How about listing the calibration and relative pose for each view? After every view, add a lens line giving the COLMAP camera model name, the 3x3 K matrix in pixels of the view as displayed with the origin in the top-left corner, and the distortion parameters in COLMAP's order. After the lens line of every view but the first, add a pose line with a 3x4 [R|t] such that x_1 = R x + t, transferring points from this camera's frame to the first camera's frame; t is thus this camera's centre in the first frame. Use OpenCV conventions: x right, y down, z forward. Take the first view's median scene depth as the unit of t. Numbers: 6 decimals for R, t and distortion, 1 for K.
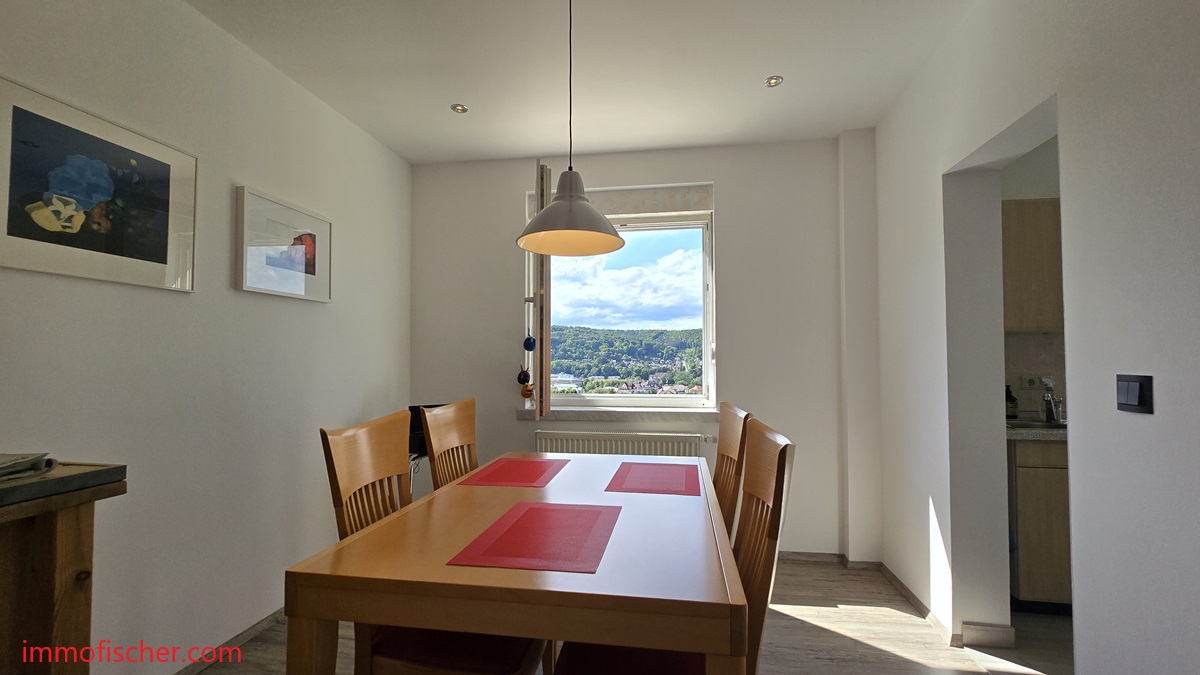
lens RADIAL K [[486.8, 0, 604.5], [0, 486.8, 340.3], [0, 0, 1]] dist [-0.003222, 0.000861]
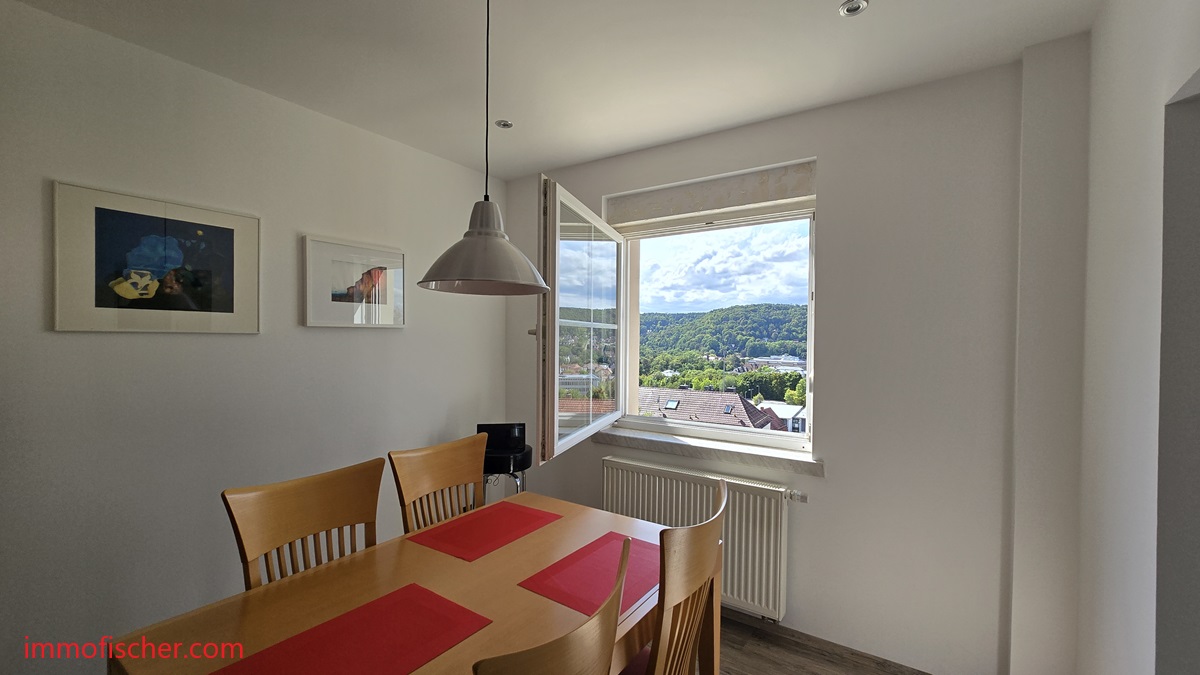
lens RADIAL K [[486.8, 0, 606.9], [0, 486.8, 339.4], [0, 0, 1]] dist [-0.003222, 0.000861]
pose [[0.903729, 0.012059, -0.427935, 0.365433], [0.005049, 0.999233, 0.038819, -0.105904], [0.428075, -0.037243, 0.902976, 0.243592]]
